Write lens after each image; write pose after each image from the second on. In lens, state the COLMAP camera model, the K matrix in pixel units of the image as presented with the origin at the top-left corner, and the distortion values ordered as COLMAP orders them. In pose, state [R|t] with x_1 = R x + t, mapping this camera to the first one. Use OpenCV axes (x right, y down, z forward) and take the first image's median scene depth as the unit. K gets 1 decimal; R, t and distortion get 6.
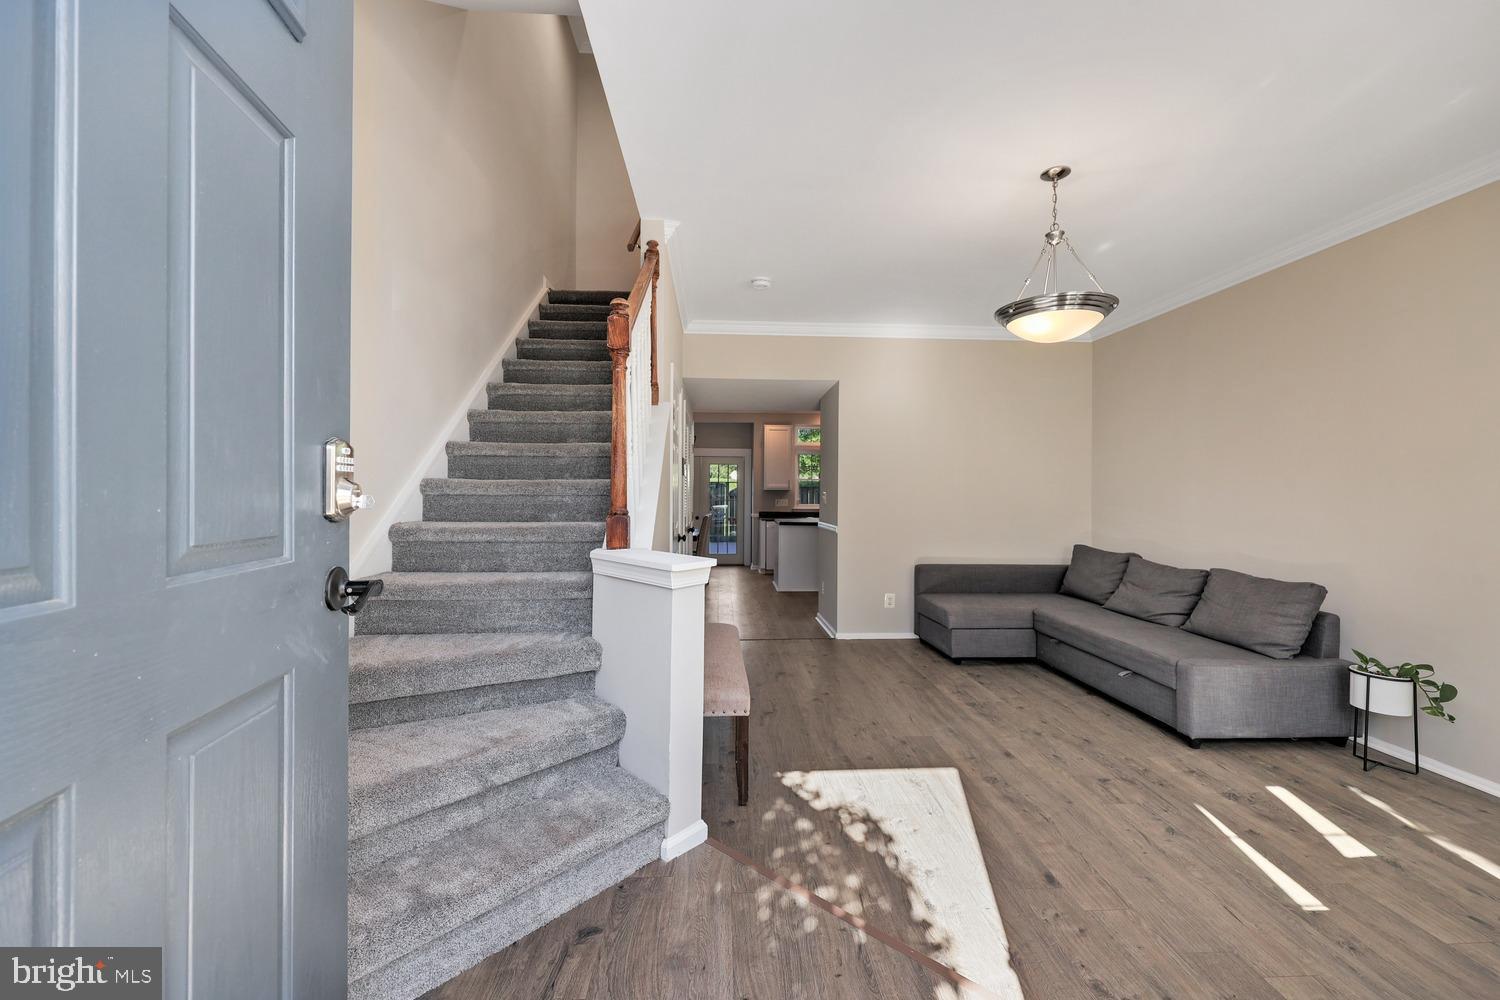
lens RADIAL K [[644.1, 0, 752.0], [0, 644.1, 498.2], [0, 0, 1]] dist [0.000813, -0.000370]
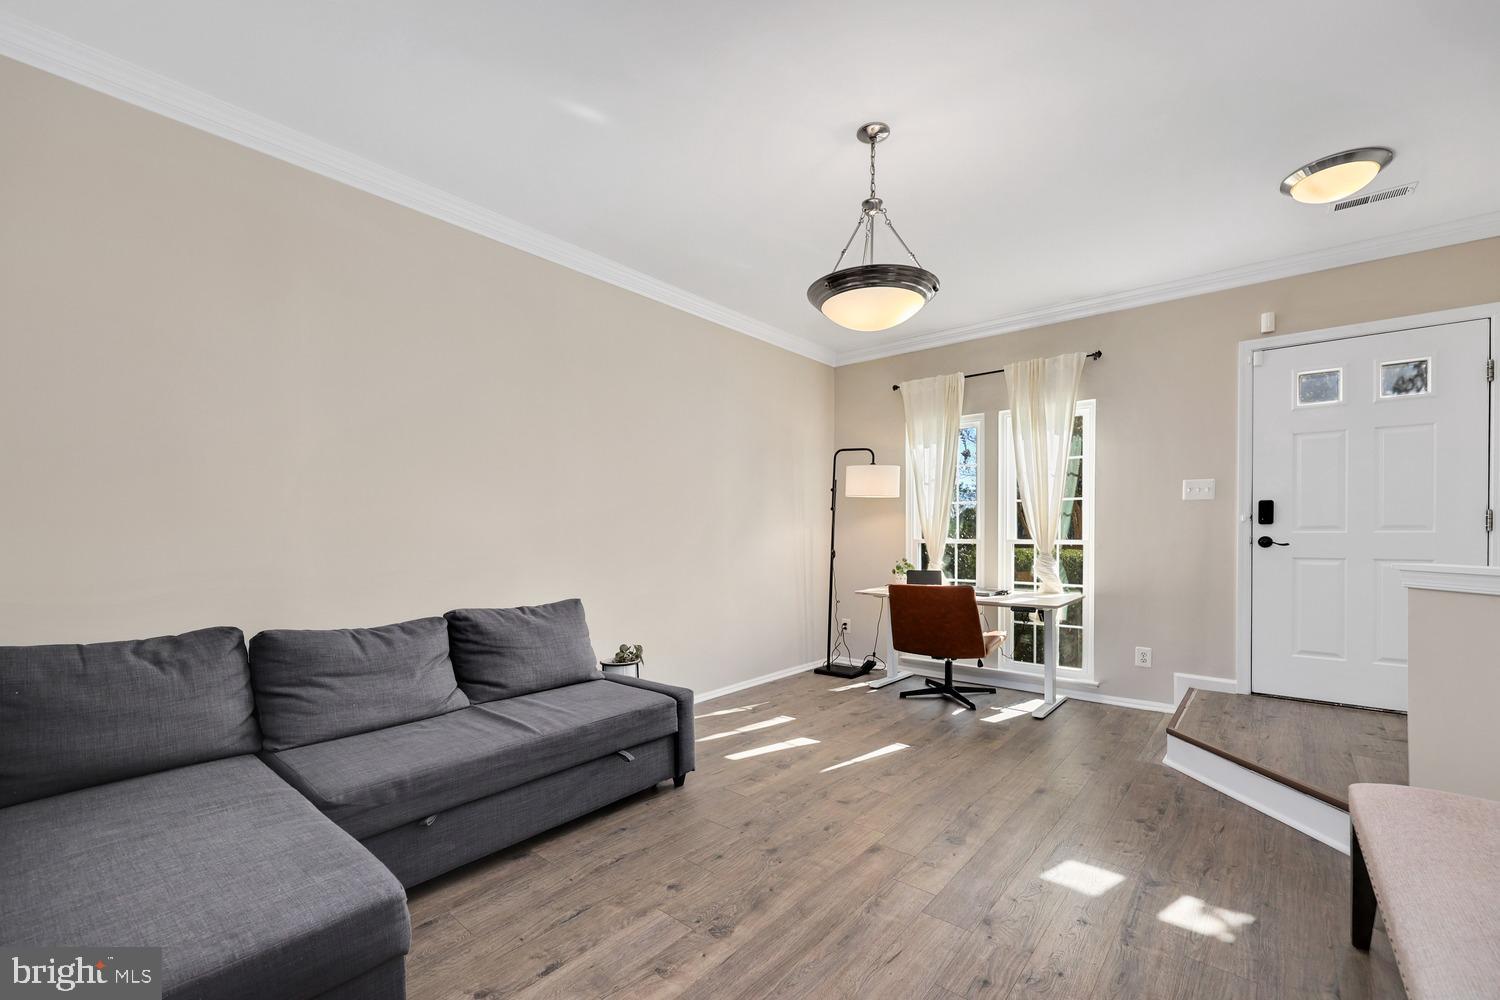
lens RADIAL K [[623.3, 0, 750.9], [0, 623.3, 528.8], [0, 0, 1]] dist [0.000083, -0.000075]
pose [[-0.733602, -0.005162, 0.679560, 0.004329], [-0.002917, 0.999986, 0.004447, 0.015447], [-0.679573, 0.001280, -0.733607, 1.633353]]
